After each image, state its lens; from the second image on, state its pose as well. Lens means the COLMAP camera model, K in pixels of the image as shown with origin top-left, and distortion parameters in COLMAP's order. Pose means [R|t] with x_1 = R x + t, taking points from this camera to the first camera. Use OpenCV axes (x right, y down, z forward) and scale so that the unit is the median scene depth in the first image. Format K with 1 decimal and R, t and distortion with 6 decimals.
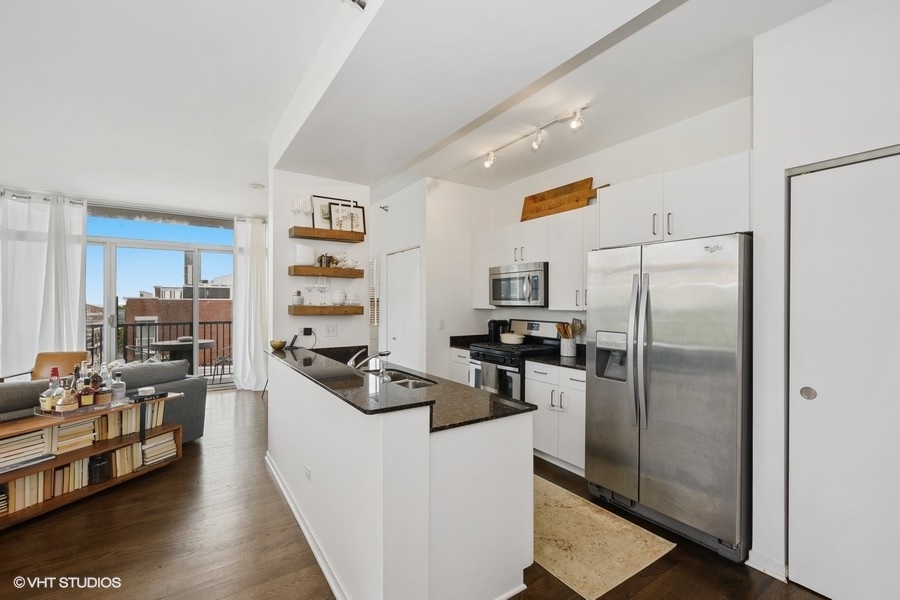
lens RADIAL K [[396.7, 0, 445.6], [0, 396.7, 303.0], [0, 0, 1]] dist [0.003043, -0.000047]
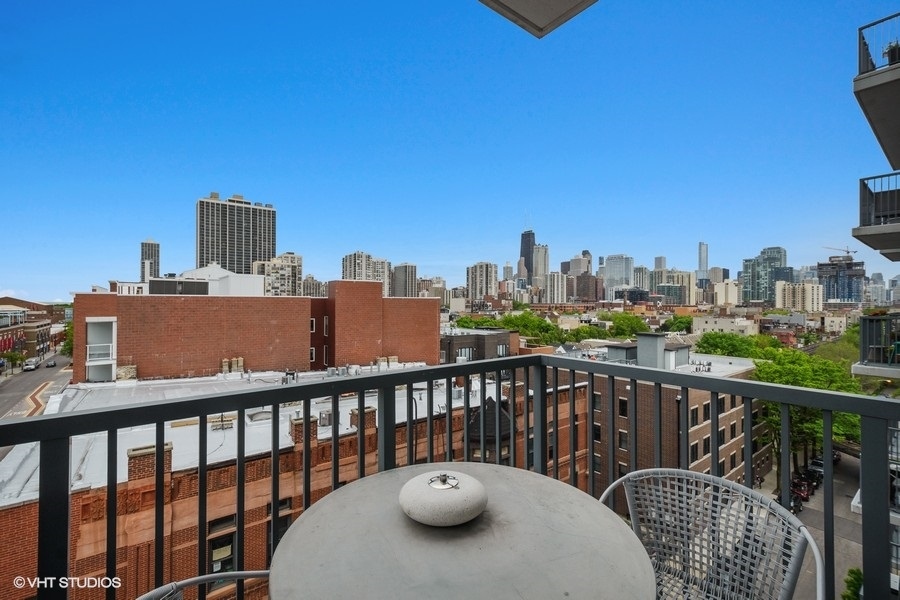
lens RADIAL K [[396.7, 0, 446.6], [0, 396.7, 297.7], [0, 0, 1]] dist [0.003043, -0.000047]
pose [[0.997116, 0.003332, 0.075818, -0.101496], [-0.002605, 0.999950, -0.009680, 0.001584], [-0.075846, 0.009454, 0.997075, 0.125974]]
